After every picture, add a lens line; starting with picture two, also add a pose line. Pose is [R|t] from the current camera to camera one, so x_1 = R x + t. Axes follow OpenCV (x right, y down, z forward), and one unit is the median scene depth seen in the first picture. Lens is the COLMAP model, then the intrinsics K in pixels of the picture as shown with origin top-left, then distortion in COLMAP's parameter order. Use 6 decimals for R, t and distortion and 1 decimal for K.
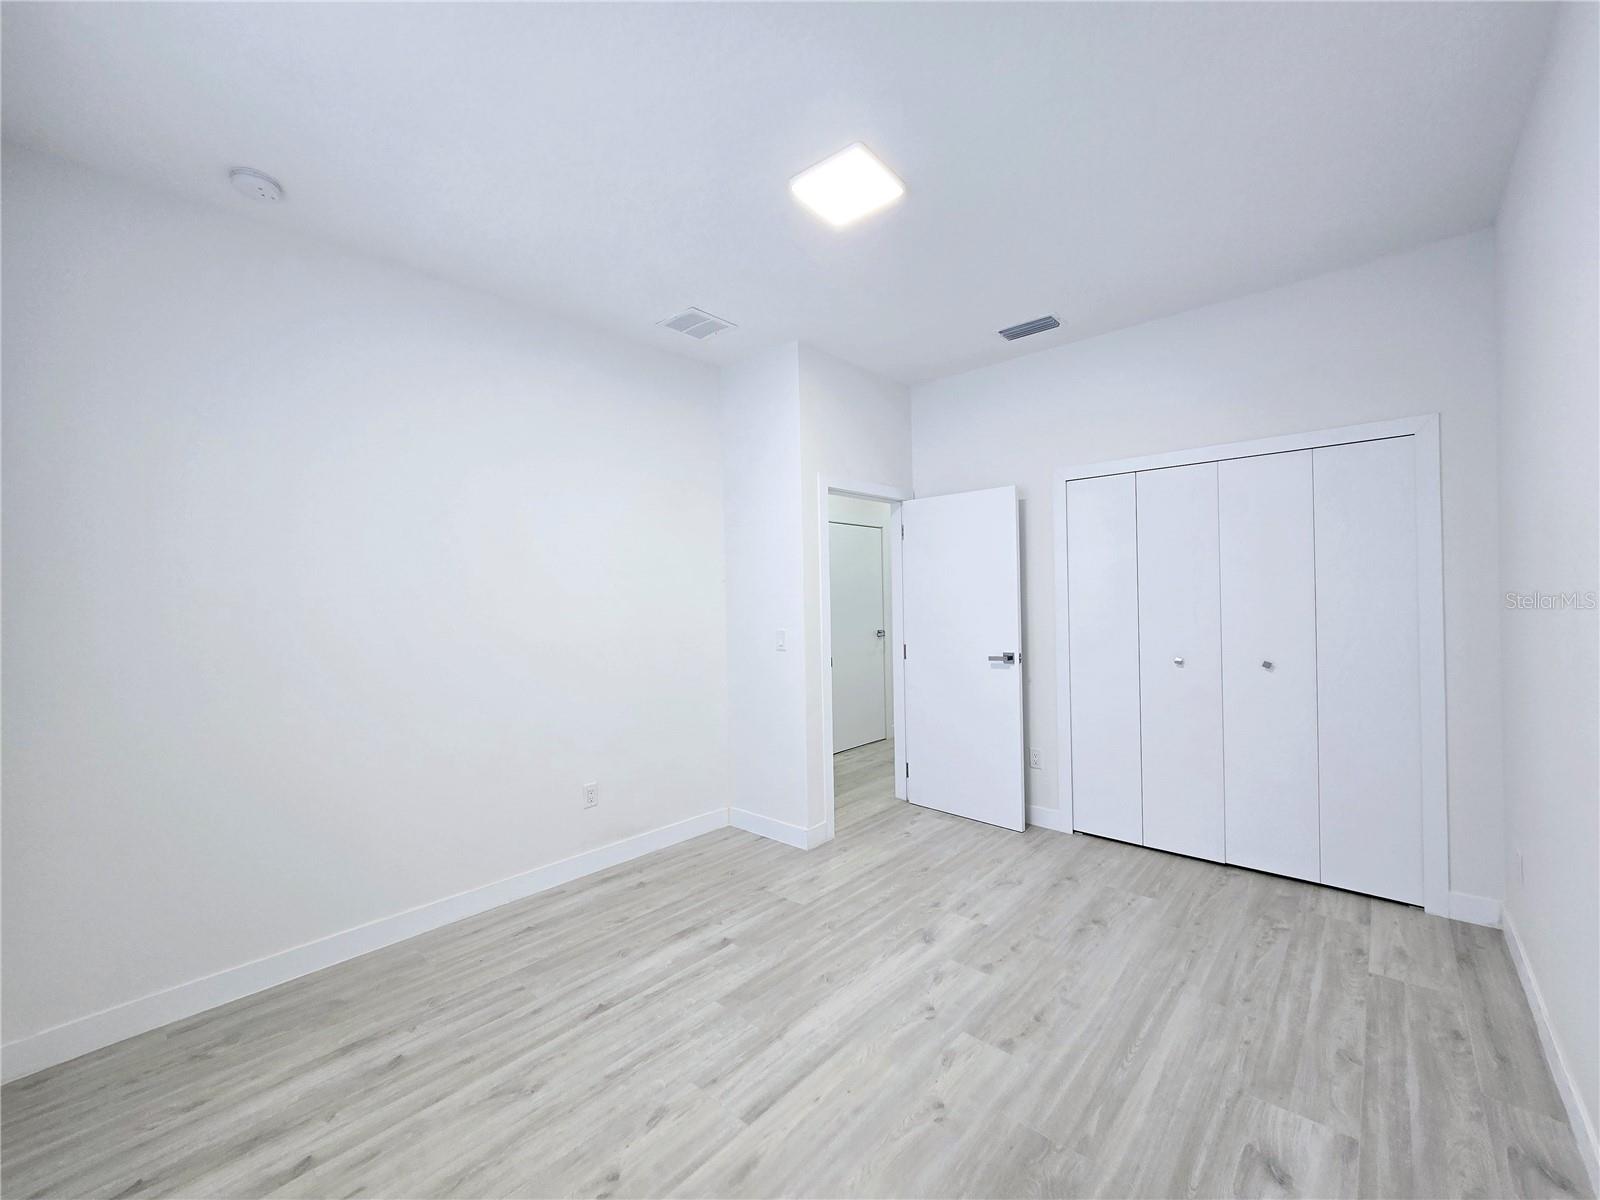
lens RADIAL K [[656.7, 0, 803.8], [0, 656.7, 592.1], [0, 0, 1]] dist [-0.000998, 0.000959]
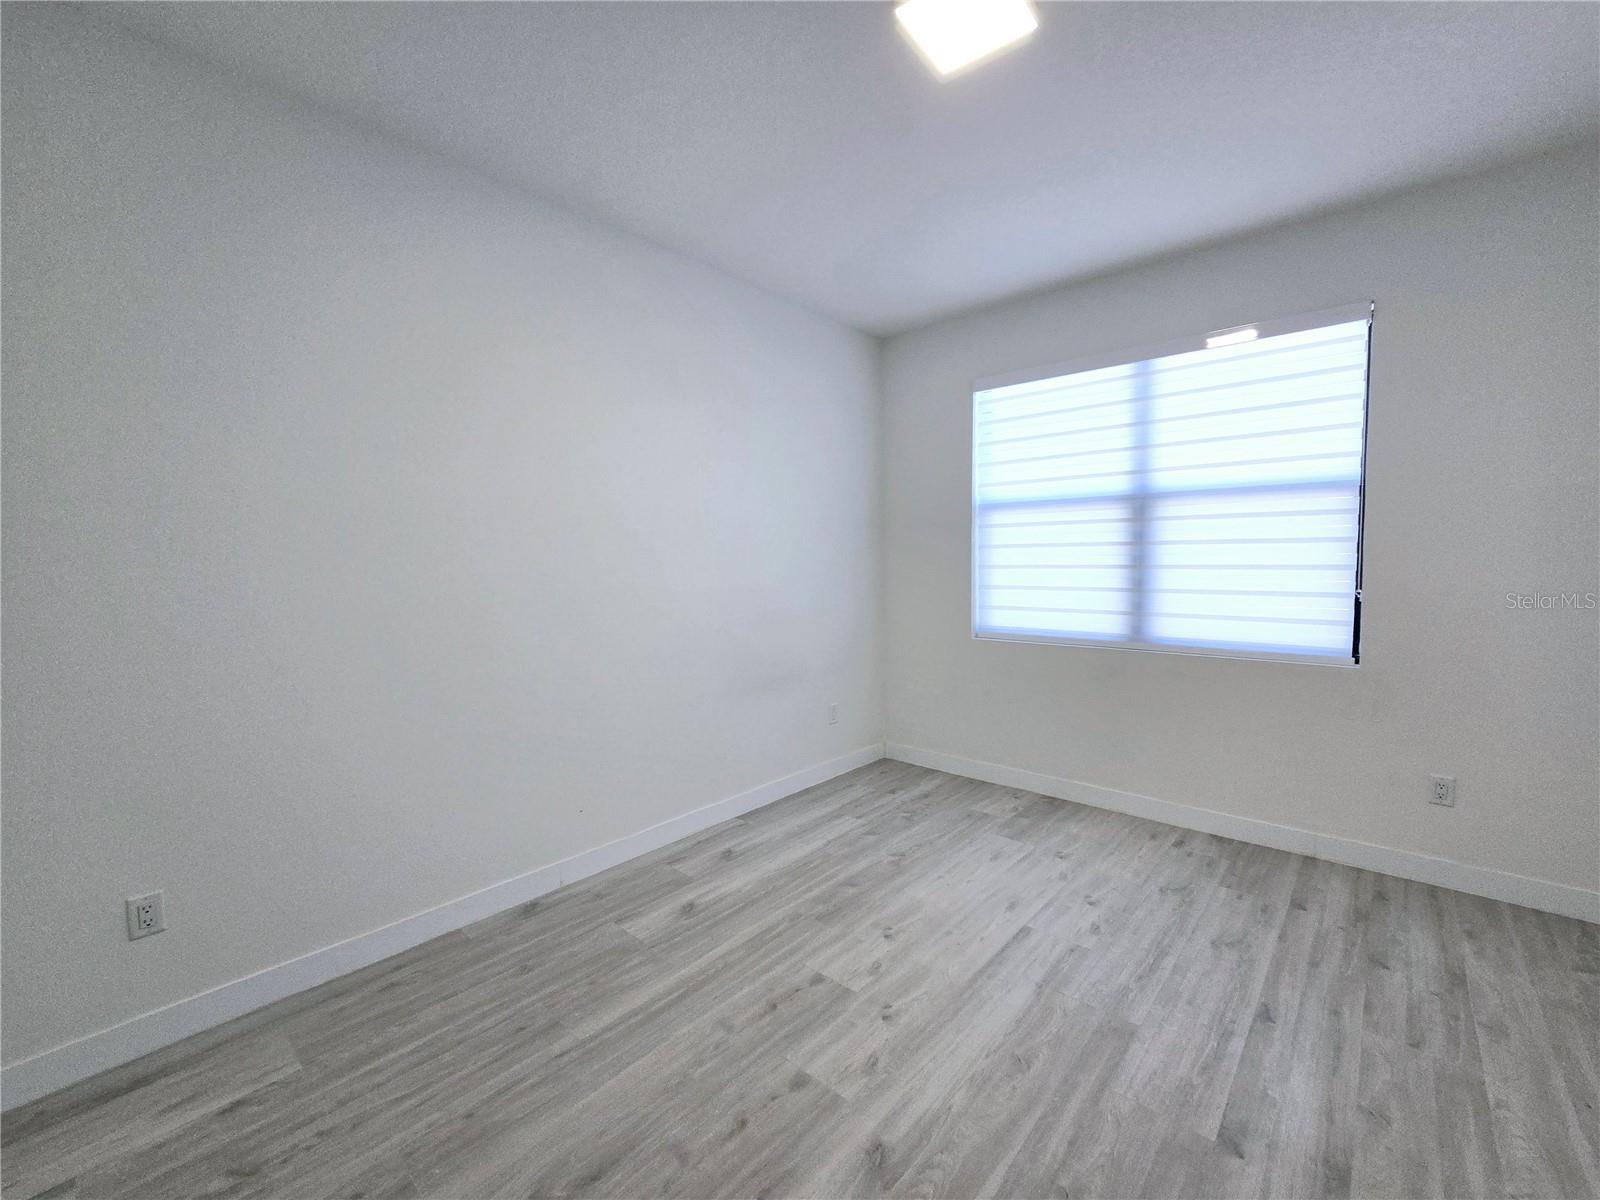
lens RADIAL K [[656.7, 0, 799.0], [0, 656.7, 603.2], [0, 0, 1]] dist [-0.000998, 0.000959]
pose [[-0.999475, 0.030710, 0.010365, 0.271900], [0.031290, 0.997620, 0.061436, 0.015474], [-0.008454, 0.061728, -0.998057, 1.772179]]
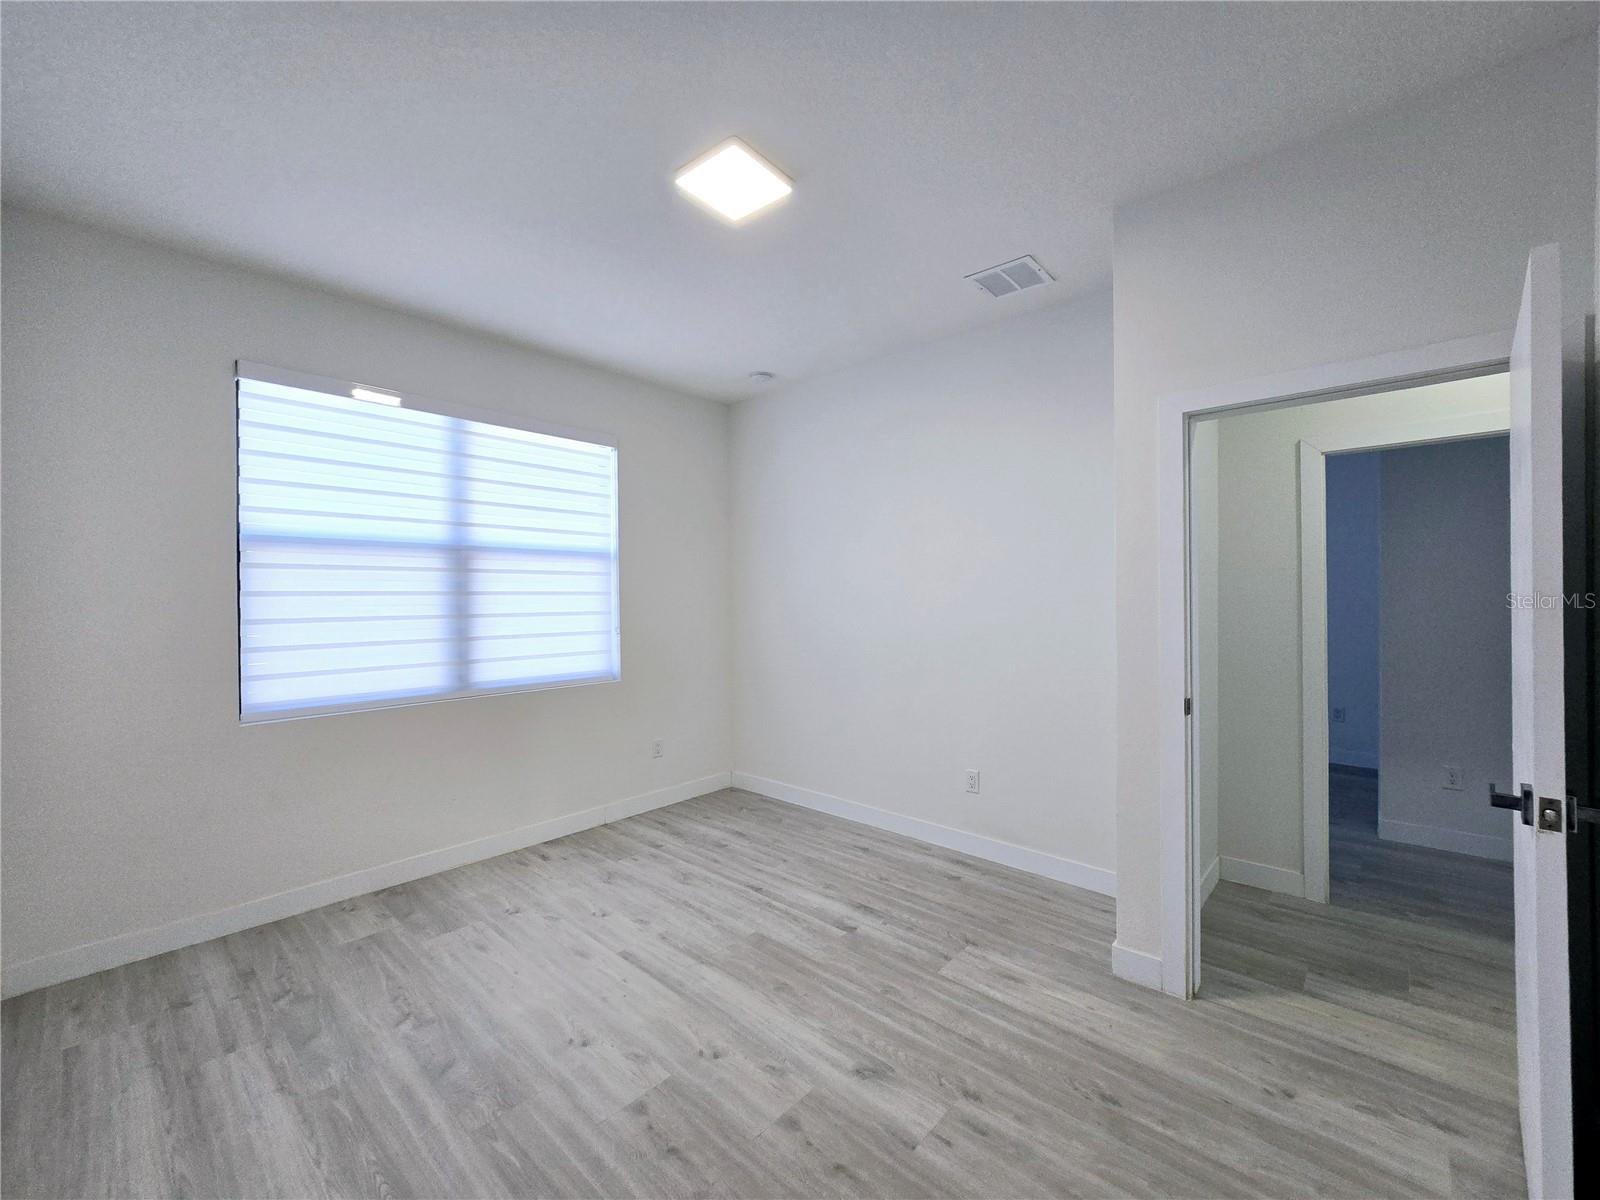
lens RADIAL K [[656.7, 0, 820.3], [0, 656.7, 595.2], [0, 0, 1]] dist [-0.000998, 0.000959]
pose [[0.001828, 0.017515, -0.999845, 1.041291], [0.014514, 0.999741, 0.017539, -0.014539], [0.999893, -0.014544, 0.001573, 1.100868]]
